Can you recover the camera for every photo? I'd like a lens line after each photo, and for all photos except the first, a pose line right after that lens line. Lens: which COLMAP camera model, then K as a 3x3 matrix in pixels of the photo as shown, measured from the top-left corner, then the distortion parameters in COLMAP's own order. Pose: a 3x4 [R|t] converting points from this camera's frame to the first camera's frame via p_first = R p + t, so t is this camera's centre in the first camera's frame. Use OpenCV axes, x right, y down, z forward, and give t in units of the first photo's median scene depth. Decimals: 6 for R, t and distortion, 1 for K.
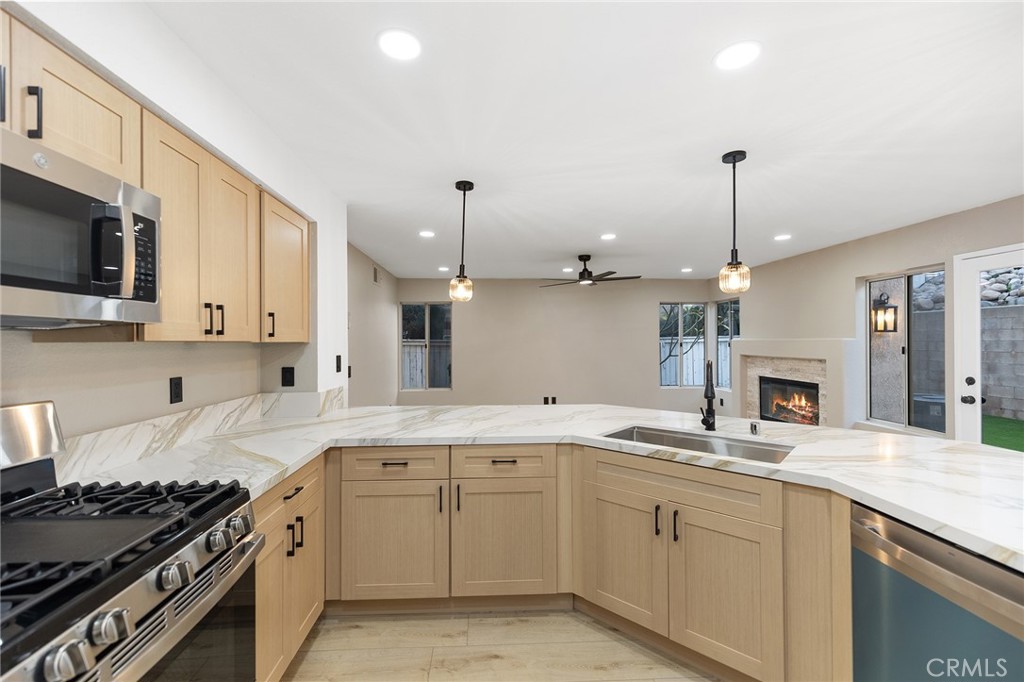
lens RADIAL K [[443.7, 0, 480.5], [0, 443.7, 338.8], [0, 0, 1]] dist [-0.000419, 0.000000]
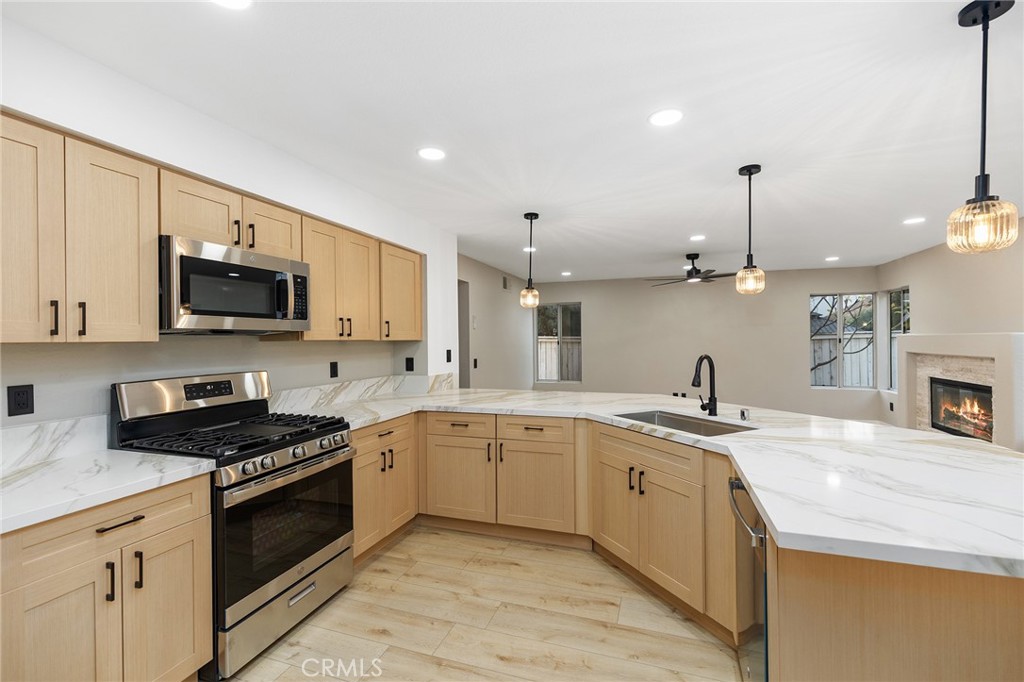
lens RADIAL K [[442.9, 0, 495.0], [0, 442.9, 339.0], [0, 0, 1]] dist [0.002438, 0.000435]
pose [[0.931375, -0.004574, -0.364034, 0.426520], [0.007452, 0.999951, 0.006502, -0.004358], [0.363986, -0.008768, 0.931363, -0.283746]]
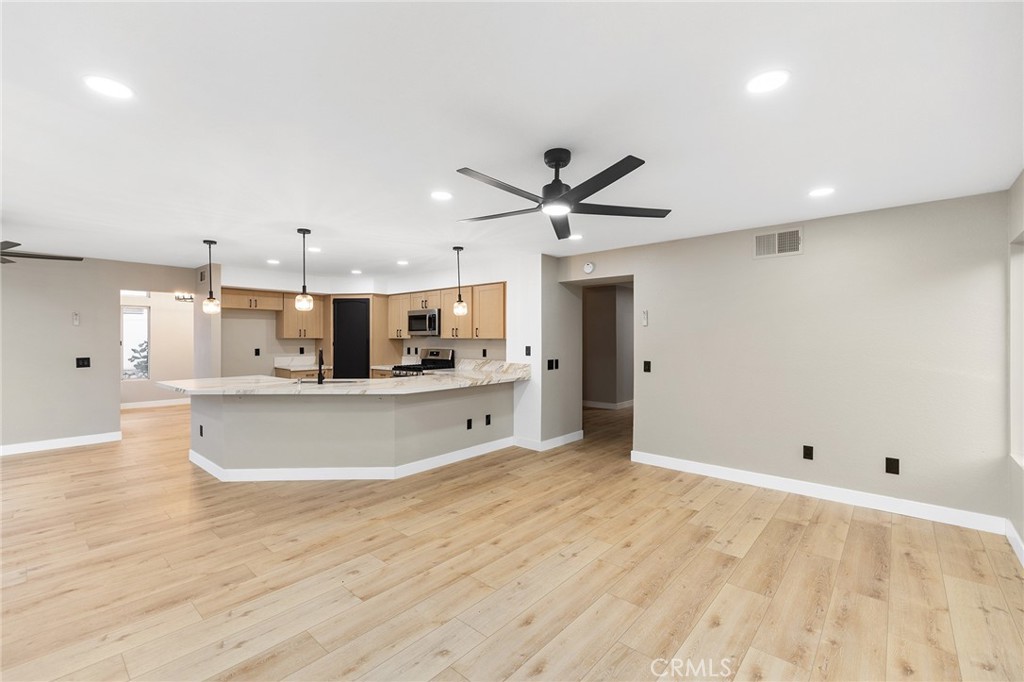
lens RADIAL K [[434.1, 0, 506.3], [0, 434.1, 337.3], [0, 0, 1]] dist [0.002054, 0.000477]
pose [[-0.678438, -0.003851, -0.734648, 1.419450], [0.004128, 0.999950, -0.009054, 0.025568], [0.734646, -0.009175, -0.678388, 2.998539]]
